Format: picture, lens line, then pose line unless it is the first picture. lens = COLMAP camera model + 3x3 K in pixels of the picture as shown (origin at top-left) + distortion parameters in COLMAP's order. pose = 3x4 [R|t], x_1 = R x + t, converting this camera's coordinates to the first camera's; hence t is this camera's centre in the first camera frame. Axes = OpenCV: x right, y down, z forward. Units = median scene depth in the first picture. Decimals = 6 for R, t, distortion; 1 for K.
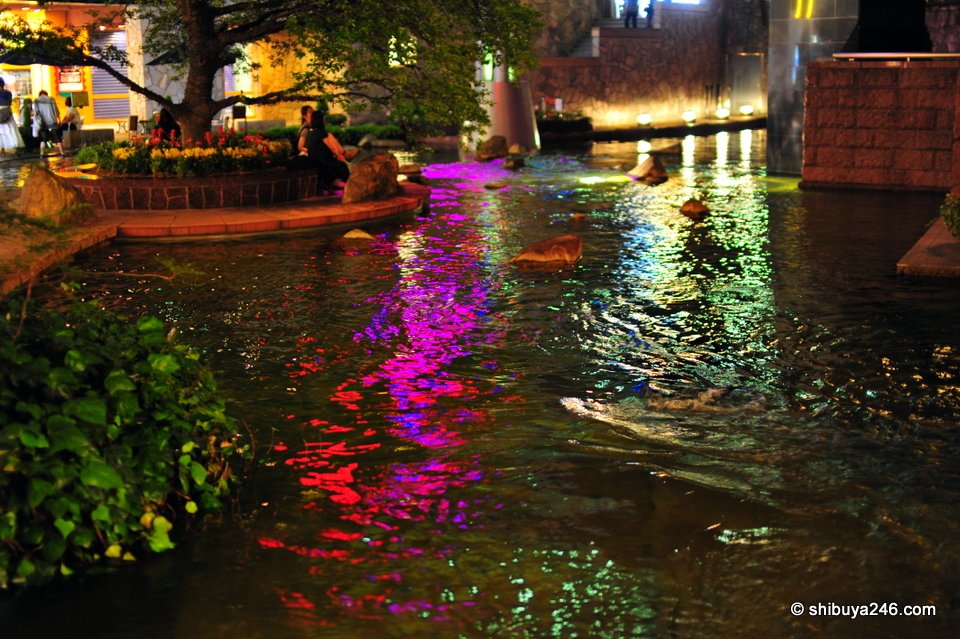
lens RADIAL K [[1355.1, 0, 480.3], [0, 1355.1, 287.7], [0, 0, 1]] dist [-0.159835, 0.356874]
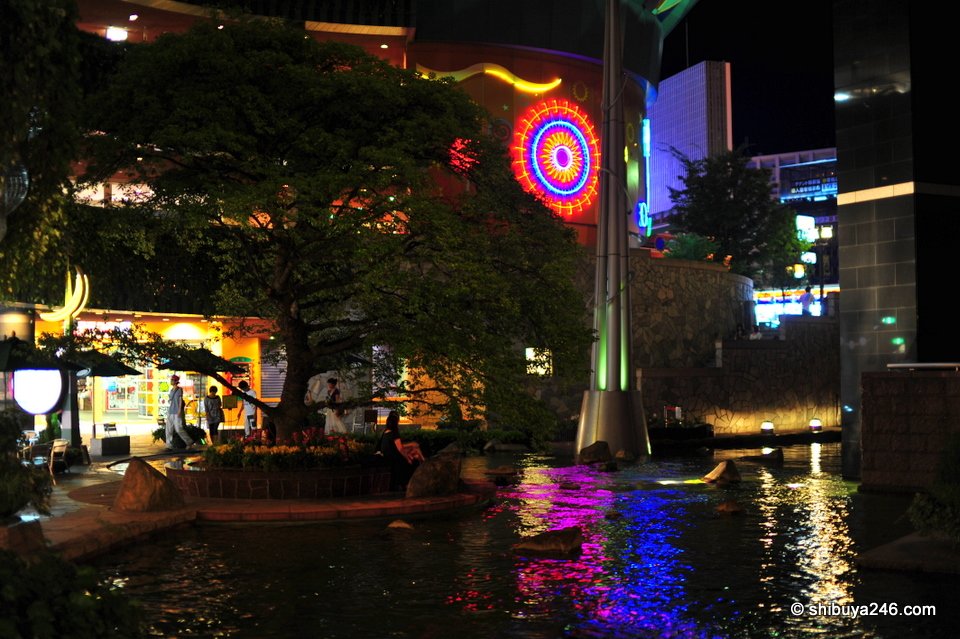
lens RADIAL K [[1355.1, 0, 480.3], [0, 1355.1, 287.7], [0, 0, 1]] dist [-0.159835, 0.356874]
pose [[0.985932, -0.006622, -0.167015, 0.127817], [-0.031118, 0.974474, -0.222335, 0.012739], [0.164224, 0.224404, 0.960559, -0.089638]]
